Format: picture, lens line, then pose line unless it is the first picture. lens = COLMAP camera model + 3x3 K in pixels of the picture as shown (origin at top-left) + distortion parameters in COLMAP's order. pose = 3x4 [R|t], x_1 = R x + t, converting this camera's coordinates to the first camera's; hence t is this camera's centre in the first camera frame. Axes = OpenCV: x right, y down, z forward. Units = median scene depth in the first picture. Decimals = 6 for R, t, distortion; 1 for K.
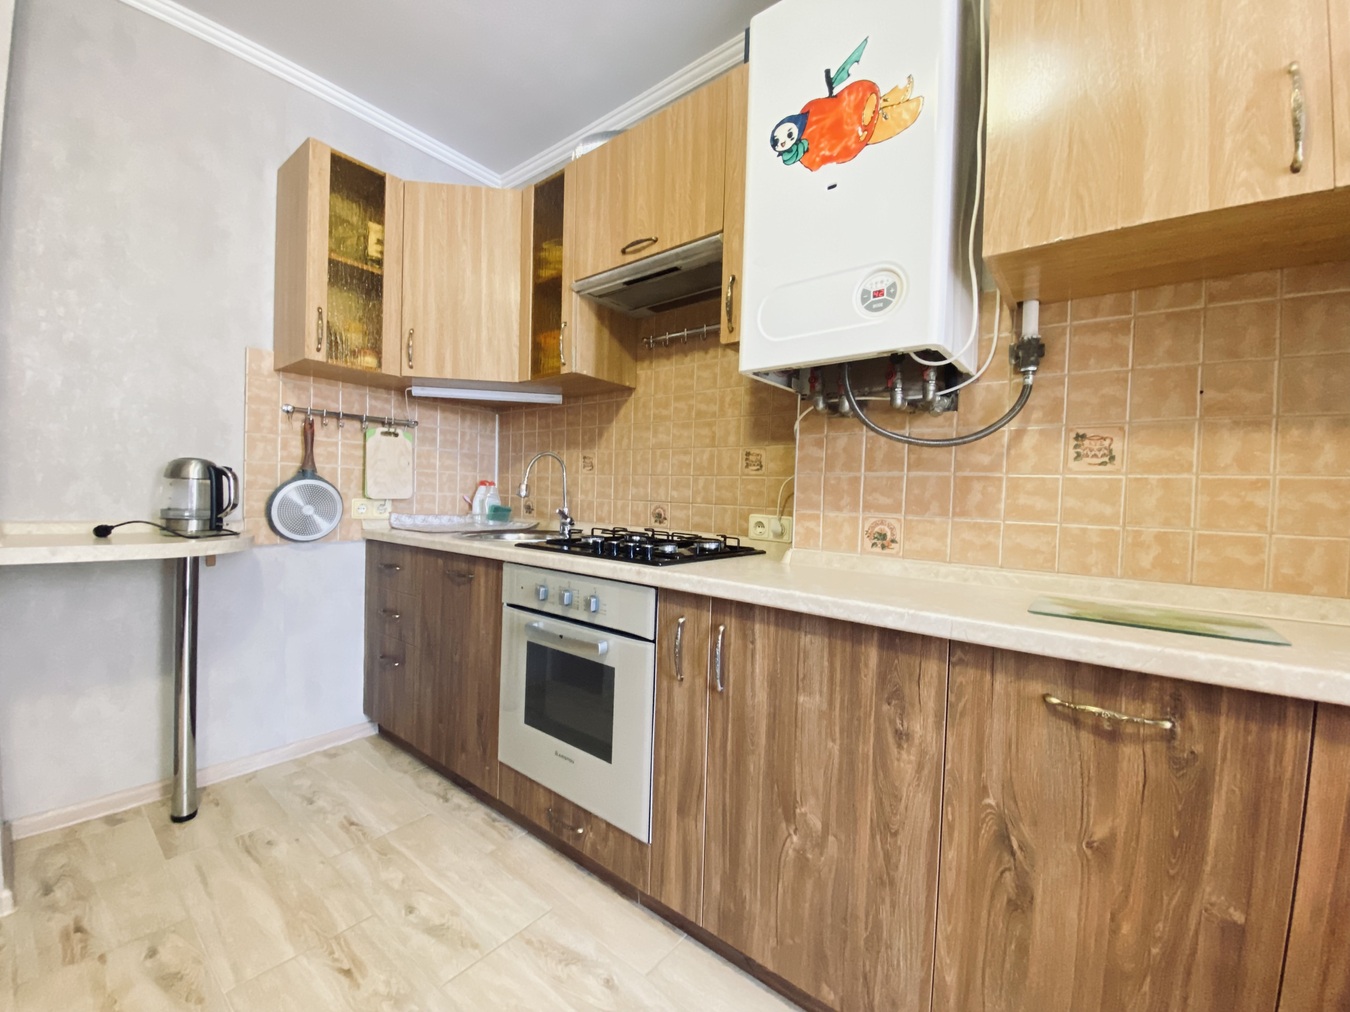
lens RADIAL K [[547.6, 0, 675.1], [0, 547.6, 509.2], [0, 0, 1]] dist [0.019901, -0.019581]
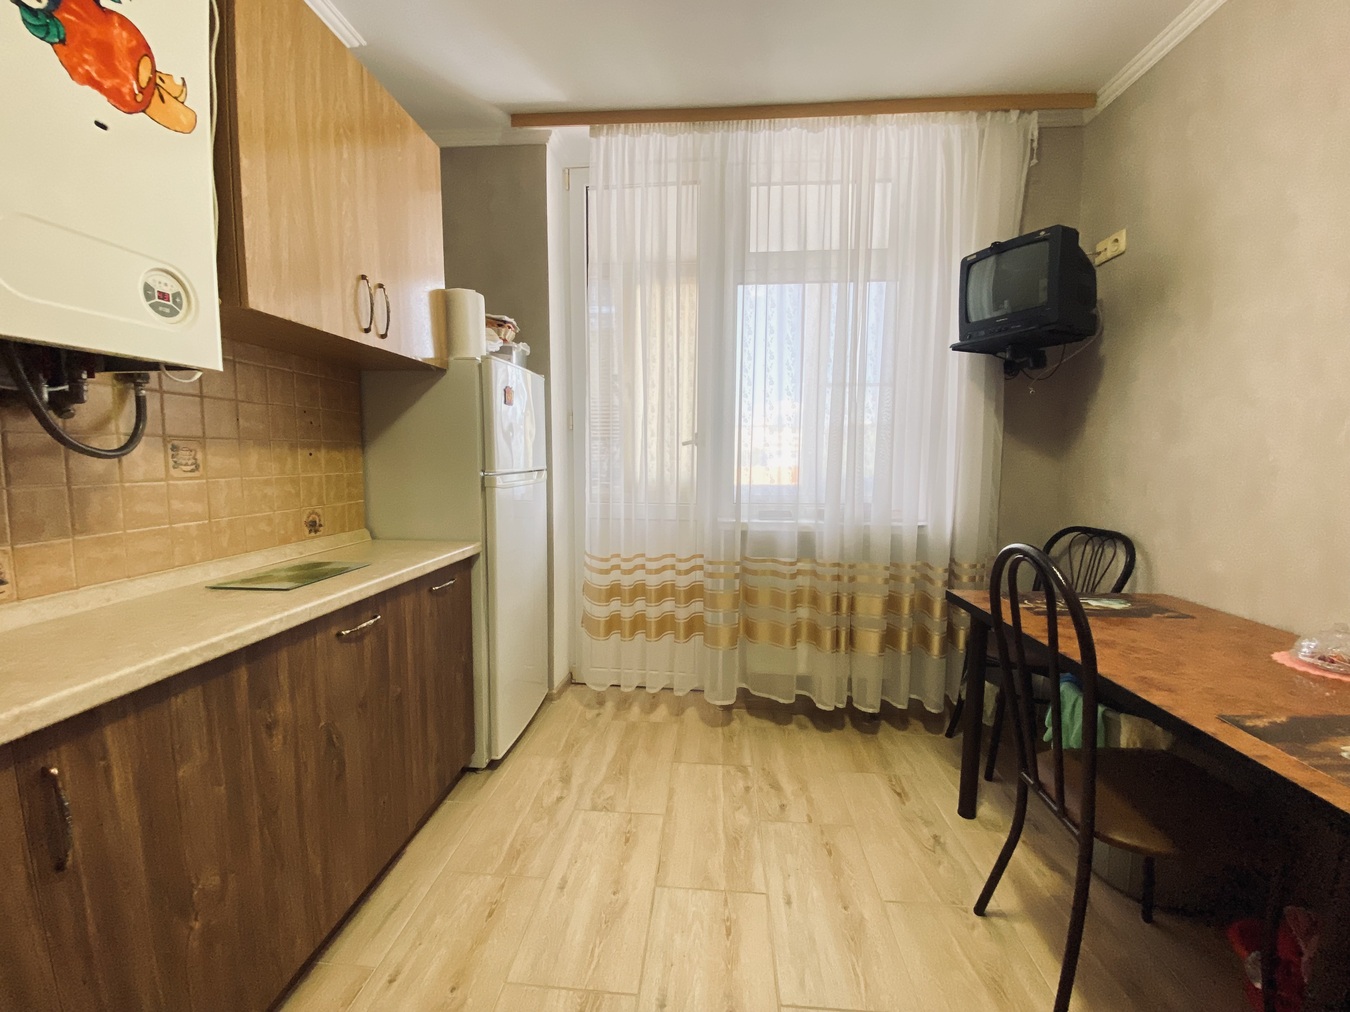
lens RADIAL K [[547.6, 0, 675.1], [0, 547.6, 509.2], [0, 0, 1]] dist [0.019901, -0.019581]
pose [[-0.560323, -0.114637, 0.820302, -0.792794], [-0.002589, 0.990613, 0.136670, -0.160960], [-0.828270, 0.074456, -0.555361, 0.768617]]
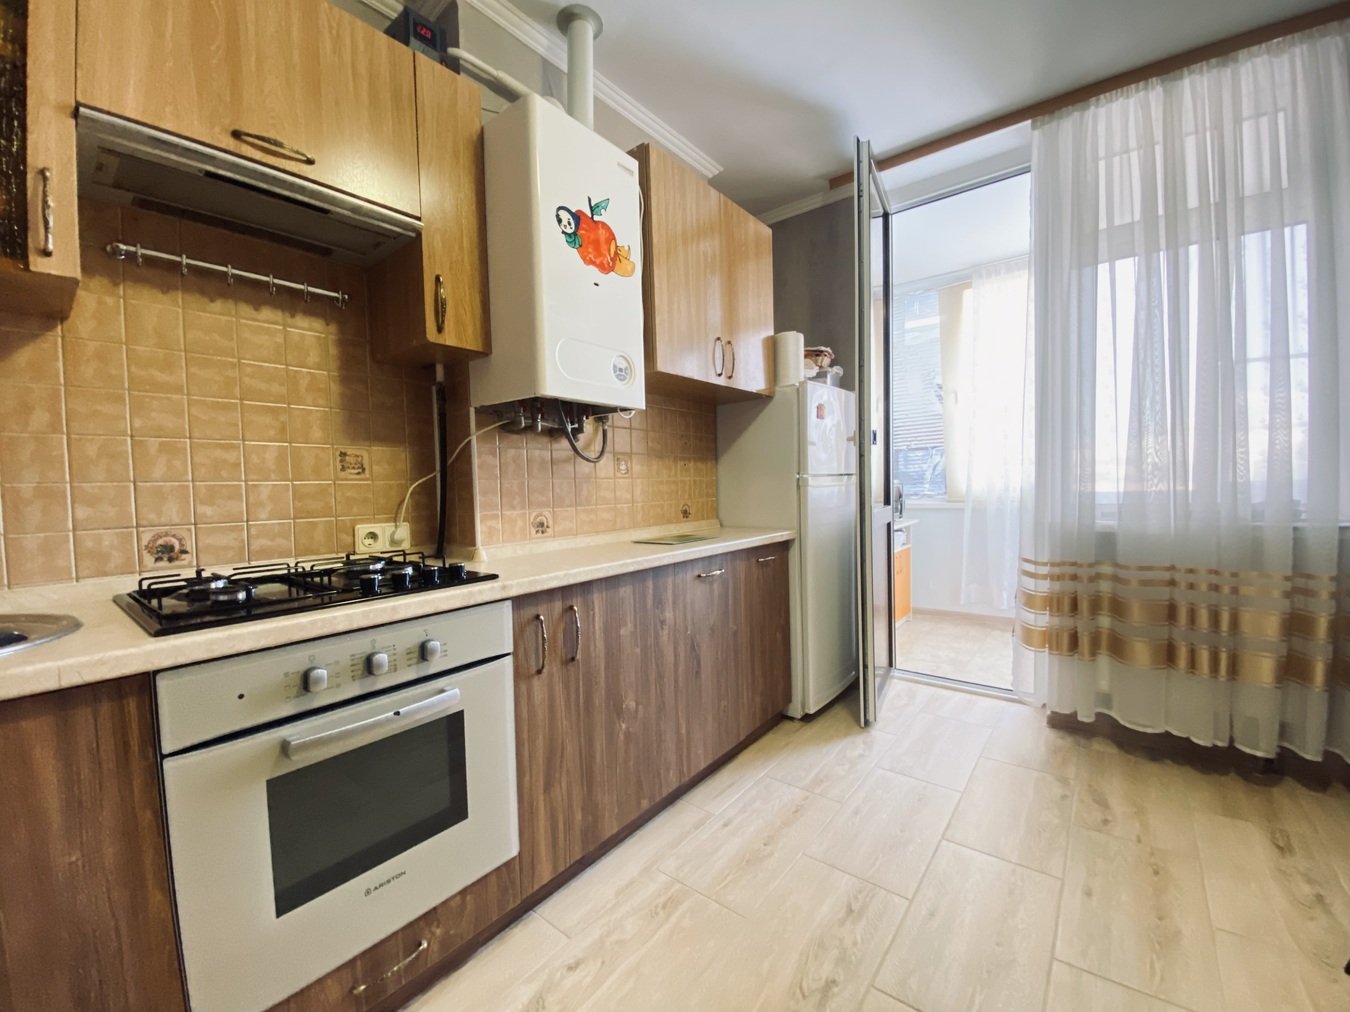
lens RADIAL K [[543.8, 0, 676.5], [0, 543.8, 509.9], [0, 0, 1]] dist [0.040515, -0.029862]
pose [[-0.005057, -0.076388, 0.997065, -1.167232], [0.052370, 0.995690, 0.076548, -0.087911], [-0.998615, 0.052604, -0.001034, 0.793237]]
